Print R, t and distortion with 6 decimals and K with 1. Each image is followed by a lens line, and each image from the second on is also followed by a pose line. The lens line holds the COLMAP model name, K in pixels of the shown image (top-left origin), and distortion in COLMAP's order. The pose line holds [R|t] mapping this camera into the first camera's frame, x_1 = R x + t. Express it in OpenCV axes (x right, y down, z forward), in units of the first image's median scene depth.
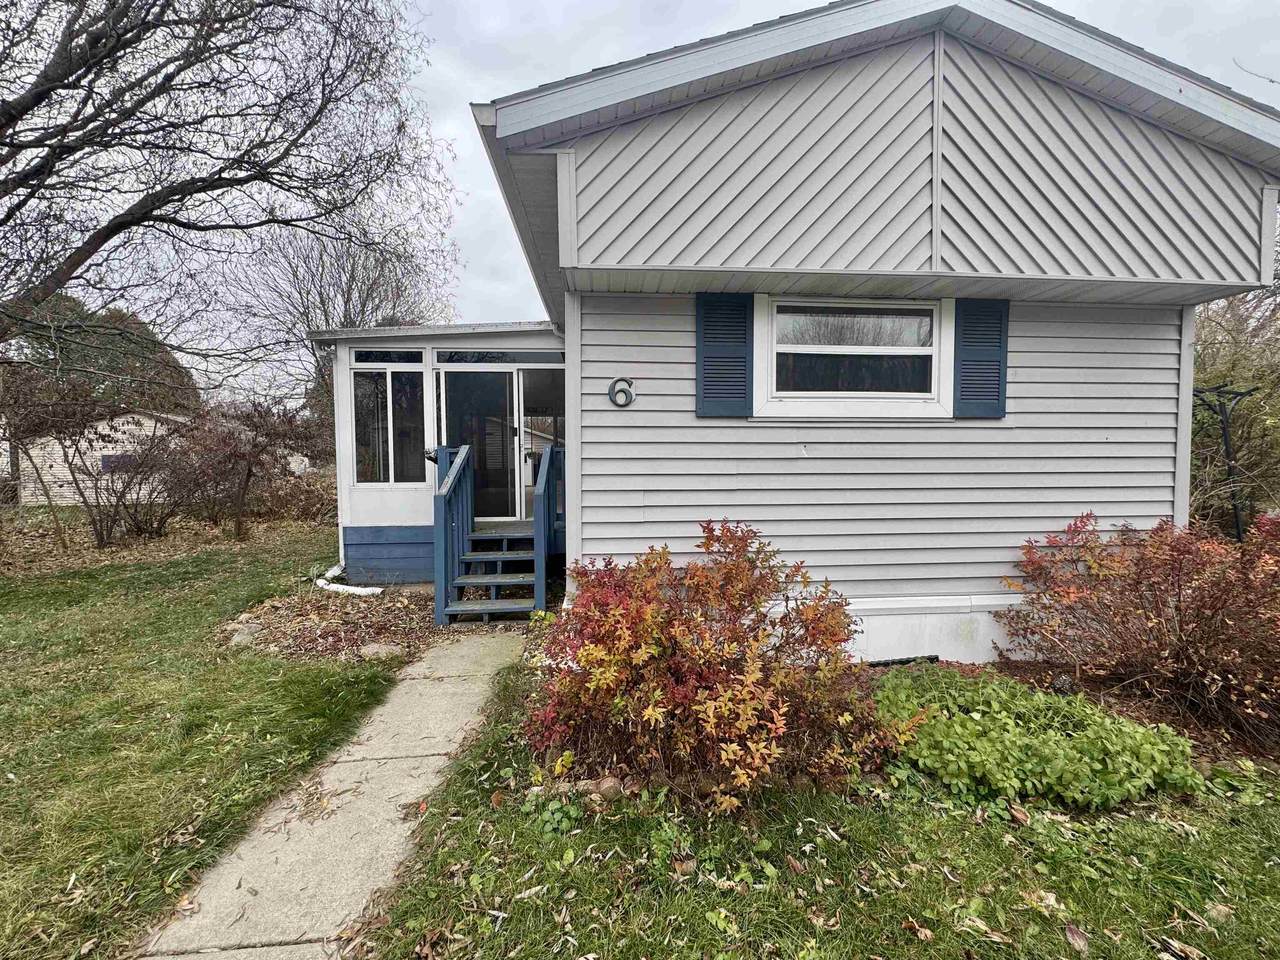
lens RADIAL K [[508.9, 0, 637.3], [0, 508.9, 475.2], [0, 0, 1]] dist [-0.002237, 0.000125]
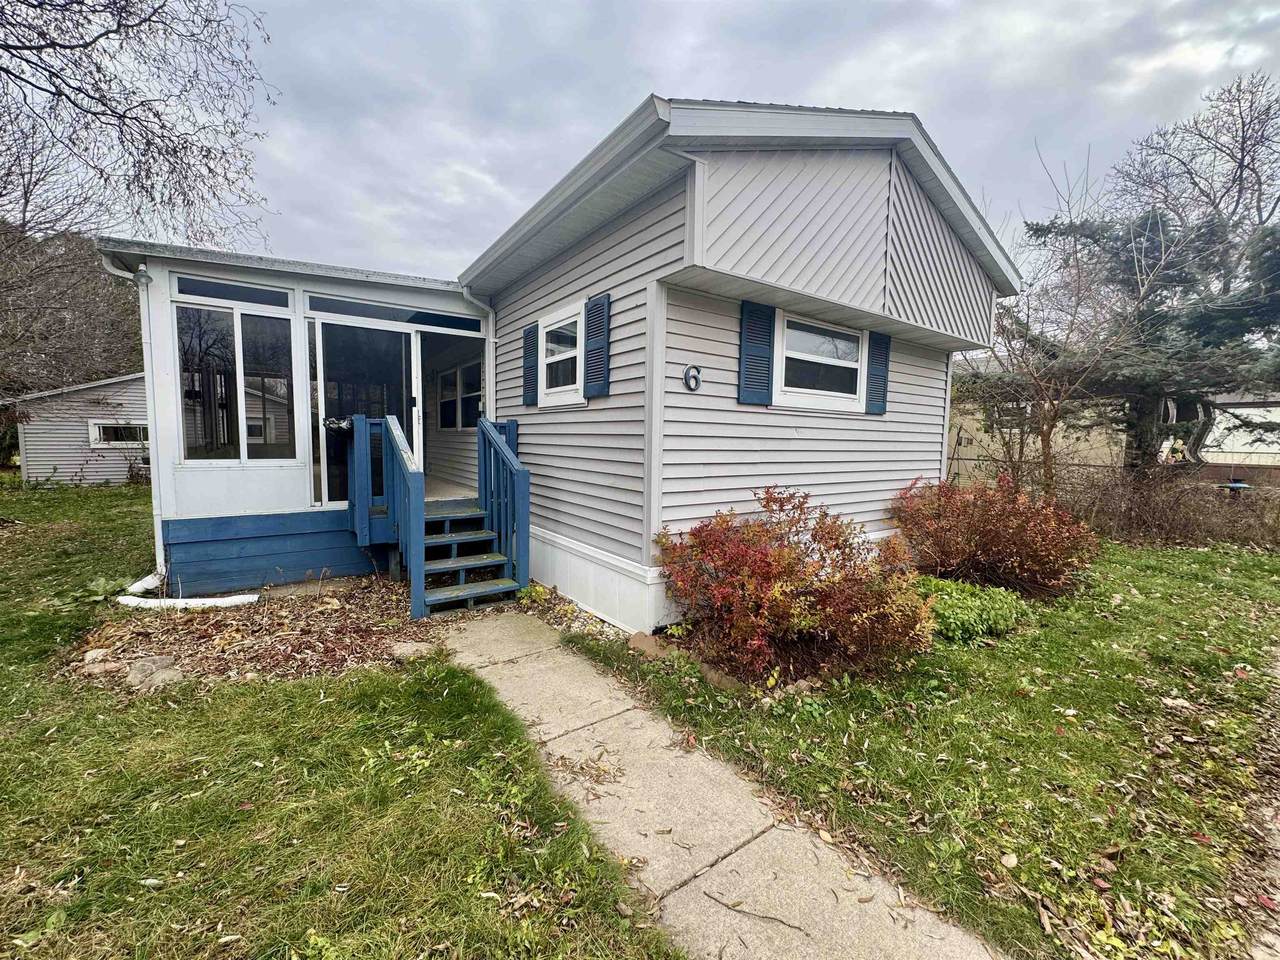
lens RADIAL K [[508.9, 0, 647.2], [0, 508.9, 469.4], [0, 0, 1]] dist [-0.002237, 0.000125]
pose [[0.860158, -0.011034, 0.509908, -0.671061], [-0.004598, 0.999558, 0.029385, 0.009363], [-0.510007, -0.027620, 0.859727, 0.056231]]
